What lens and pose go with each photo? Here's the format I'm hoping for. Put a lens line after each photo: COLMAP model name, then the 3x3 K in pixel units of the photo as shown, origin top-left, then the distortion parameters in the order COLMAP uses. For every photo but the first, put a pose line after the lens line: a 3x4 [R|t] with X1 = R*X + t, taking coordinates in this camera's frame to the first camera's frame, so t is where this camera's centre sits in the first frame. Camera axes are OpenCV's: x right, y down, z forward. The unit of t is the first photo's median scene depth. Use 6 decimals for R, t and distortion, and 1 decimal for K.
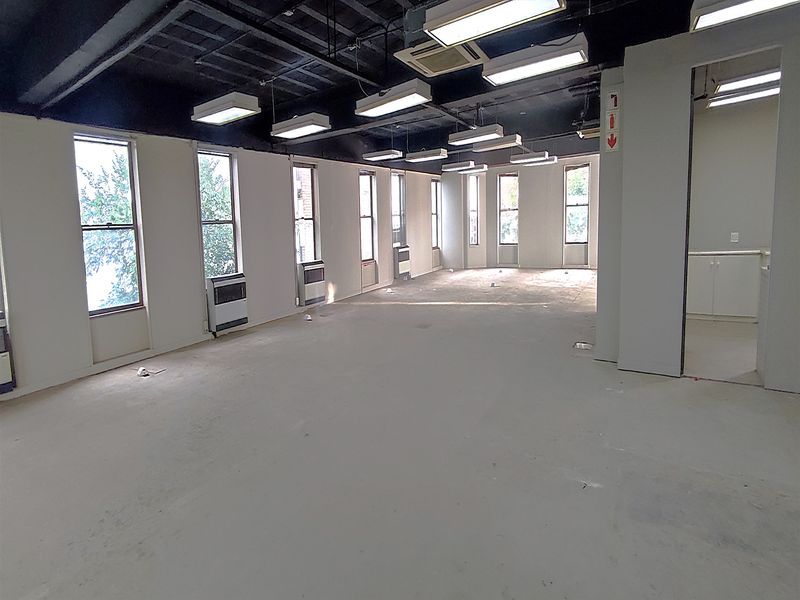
lens RADIAL K [[378.9, 0, 394.7], [0, 378.9, 304.7], [0, 0, 1]] dist [0.002057, 0.001496]
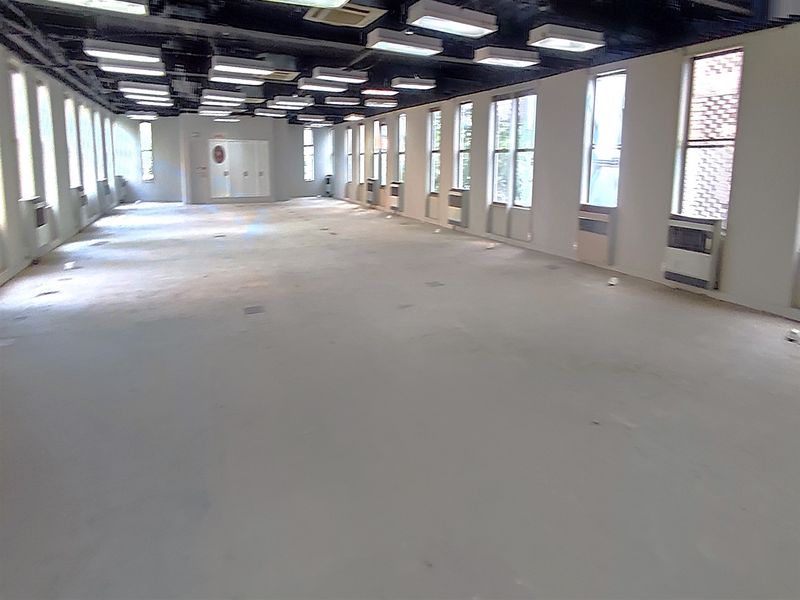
lens RADIAL K [[441.3, 0, 413.3], [0, 441.3, 263.9], [0, 0, 1]] dist [0.018095, -0.000422]
pose [[-0.477577, 0.256369, -0.840354, 1.024322], [-0.173647, 0.910070, 0.376322, -0.378255], [0.861259, 0.325648, -0.390111, 1.464476]]
